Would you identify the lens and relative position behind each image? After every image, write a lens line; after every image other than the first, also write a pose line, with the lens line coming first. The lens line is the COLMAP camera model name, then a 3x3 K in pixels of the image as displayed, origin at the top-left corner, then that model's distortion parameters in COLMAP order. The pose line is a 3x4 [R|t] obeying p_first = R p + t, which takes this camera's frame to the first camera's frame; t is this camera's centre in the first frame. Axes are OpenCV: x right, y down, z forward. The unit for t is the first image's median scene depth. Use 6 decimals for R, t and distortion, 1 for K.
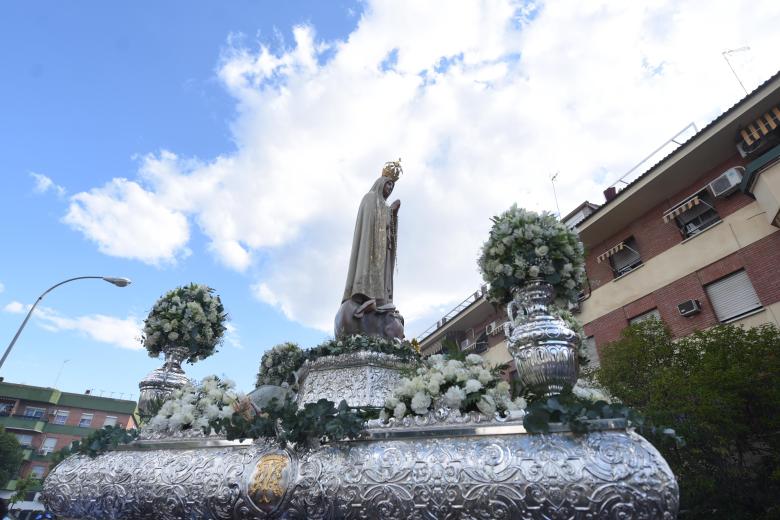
lens RADIAL K [[427.9, 0, 399.2], [0, 427.9, 260.6], [0, 0, 1]] dist [-0.002996, -0.000794]
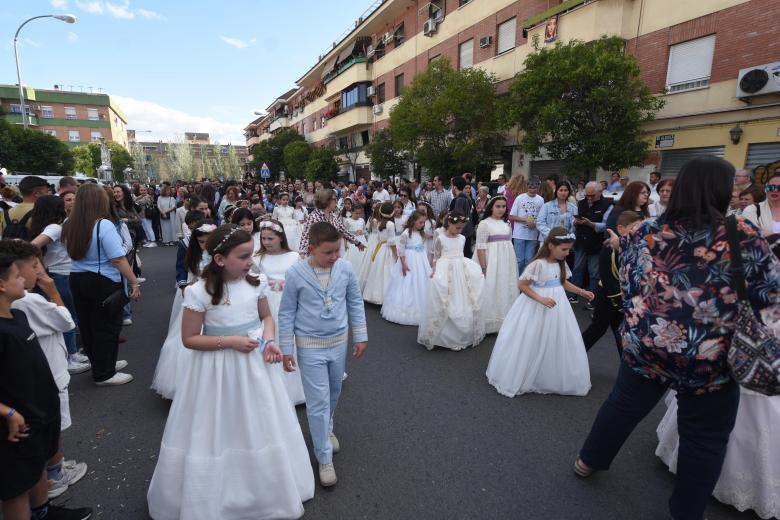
lens RADIAL K [[399.1, 0, 390.0], [0, 399.1, 260.0], [0, 0, 1]] dist [0.003581, 0.000155]
pose [[0.997441, -0.057451, 0.042543, 0.185790], [0.012660, 0.727657, 0.685825, -0.223691], [-0.070358, -0.683531, 0.726522, -0.382991]]
